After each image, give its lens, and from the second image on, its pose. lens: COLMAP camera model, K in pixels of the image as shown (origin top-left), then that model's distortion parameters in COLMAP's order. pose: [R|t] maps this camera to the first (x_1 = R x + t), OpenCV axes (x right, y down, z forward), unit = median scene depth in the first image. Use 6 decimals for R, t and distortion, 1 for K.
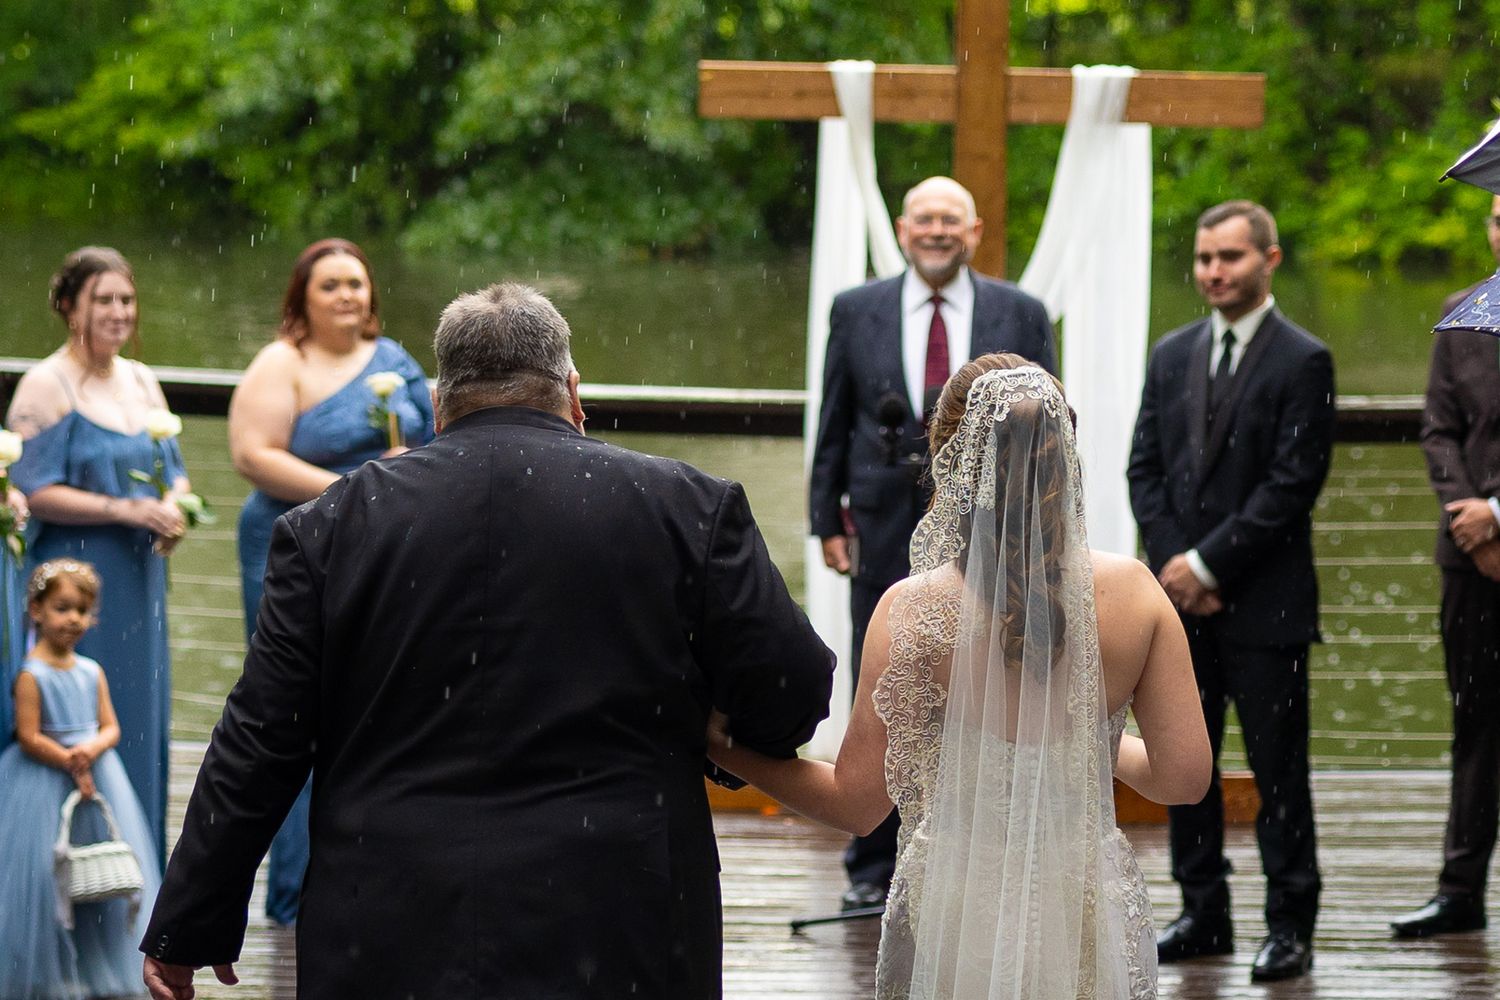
lens RADIAL K [[2585.5, 0, 747.8], [0, 2585.5, 499.6], [0, 0, 1]] dist [-0.018669, 0.000000]
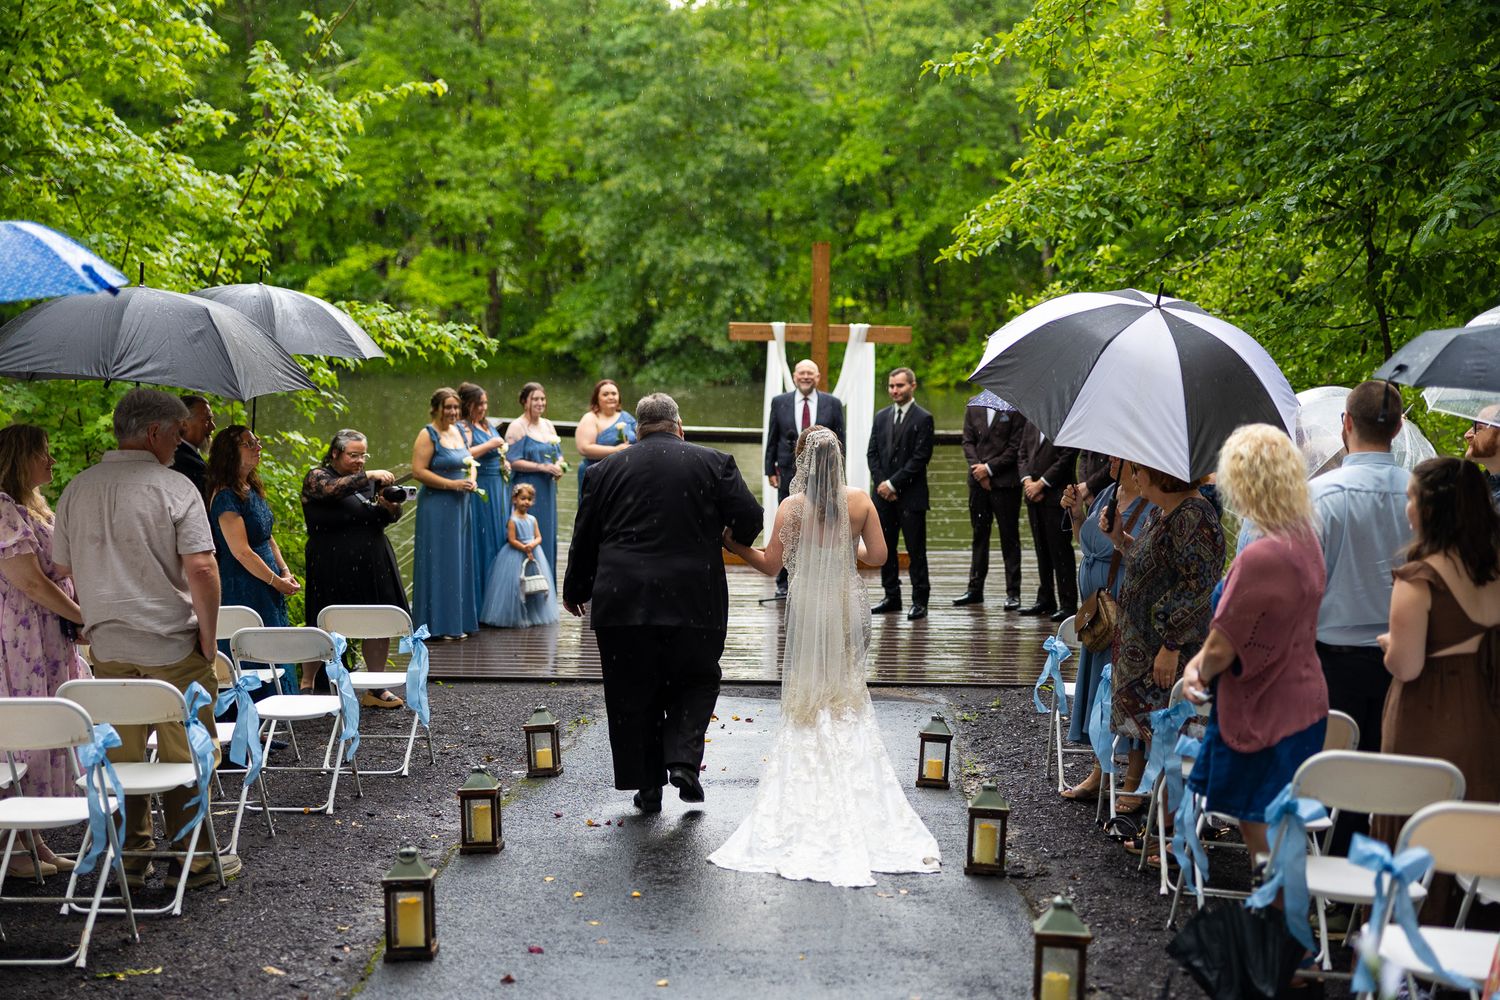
lens RADIAL K [[2585.5, 0, 755.9], [0, 2585.5, 494.7], [0, 0, 1]] dist [-0.018669, 0.000000]
pose [[0.999506, 0.000382, -0.031436, 0.110640], [-0.000634, 0.999968, -0.008027, 0.062293], [0.031432, 0.008043, 0.999474, -2.097871]]
